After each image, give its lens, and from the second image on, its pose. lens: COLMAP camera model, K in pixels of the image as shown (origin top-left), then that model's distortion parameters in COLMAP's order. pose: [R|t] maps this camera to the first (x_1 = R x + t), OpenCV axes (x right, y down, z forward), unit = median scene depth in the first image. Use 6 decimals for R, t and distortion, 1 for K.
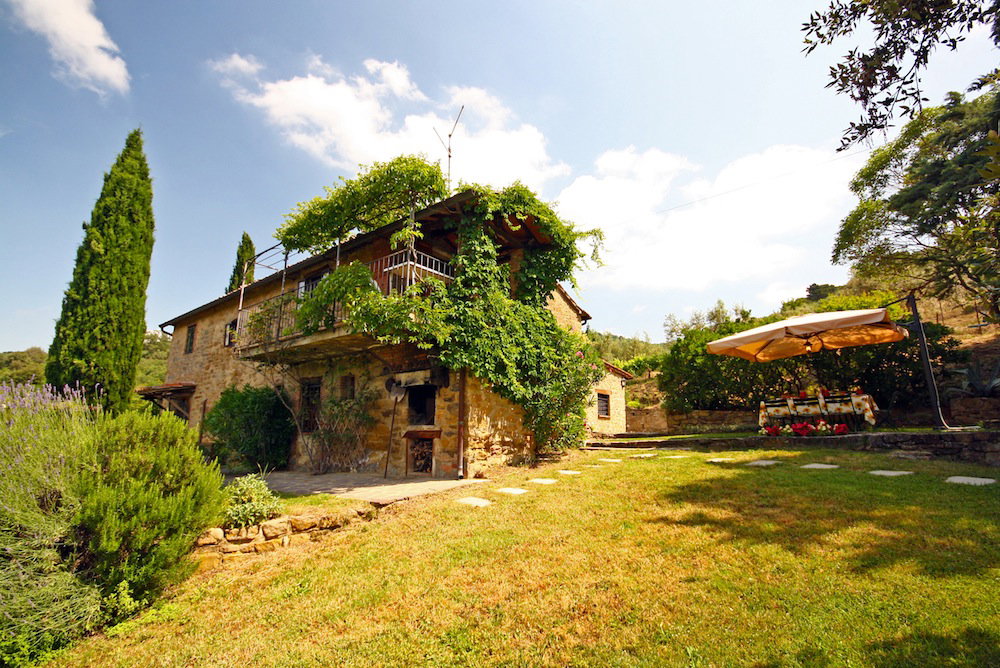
lens RADIAL K [[467.3, 0, 500.0], [0, 467.3, 334.0], [0, 0, 1]] dist [-0.001565, -0.004930]
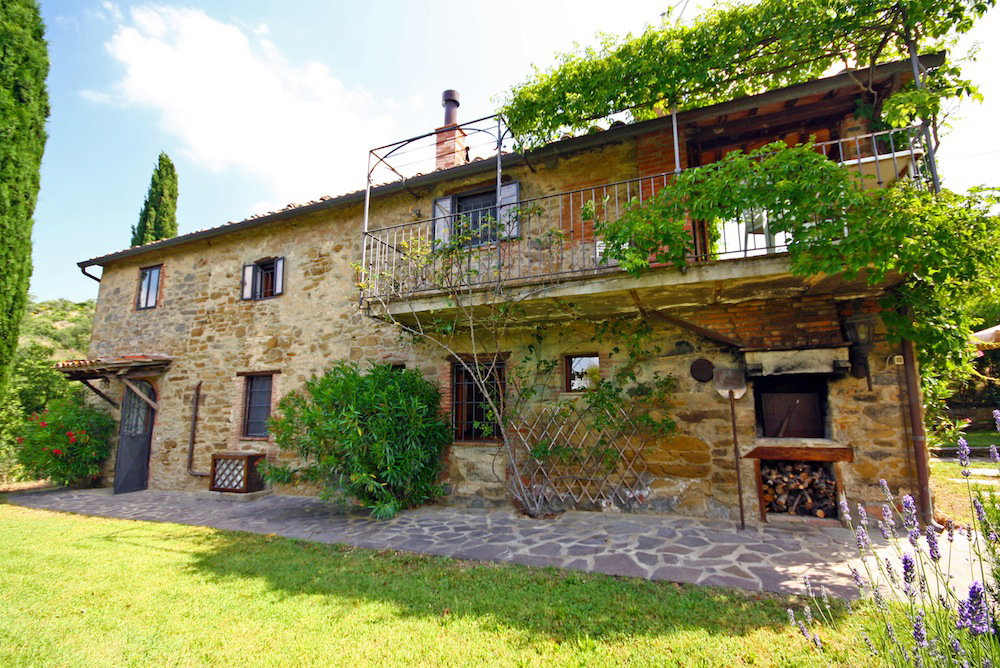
lens RADIAL K [[478.0, 0, 500.0], [0, 478.0, 334.0], [0, 0, 1]] dist [0.003235, -0.013644]
pose [[0.969046, 0.046863, 0.242391, -0.547565], [-0.054225, 0.998245, 0.023790, 0.051606], [-0.240851, -0.036197, 0.969887, 0.388810]]
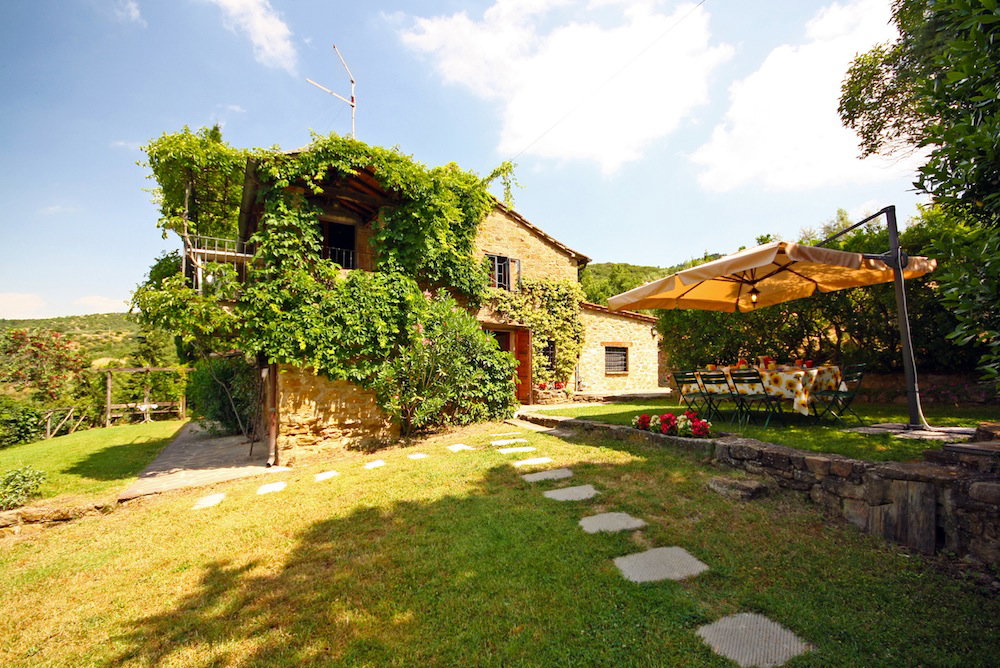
lens RADIAL K [[467.3, 0, 500.0], [0, 467.3, 334.0], [0, 0, 1]] dist [-0.001565, -0.004930]
pose [[0.937838, -0.037448, -0.345046, 0.534854], [0.084690, 0.988802, 0.122871, -0.032850], [0.336581, -0.144455, 0.930508, 0.215628]]
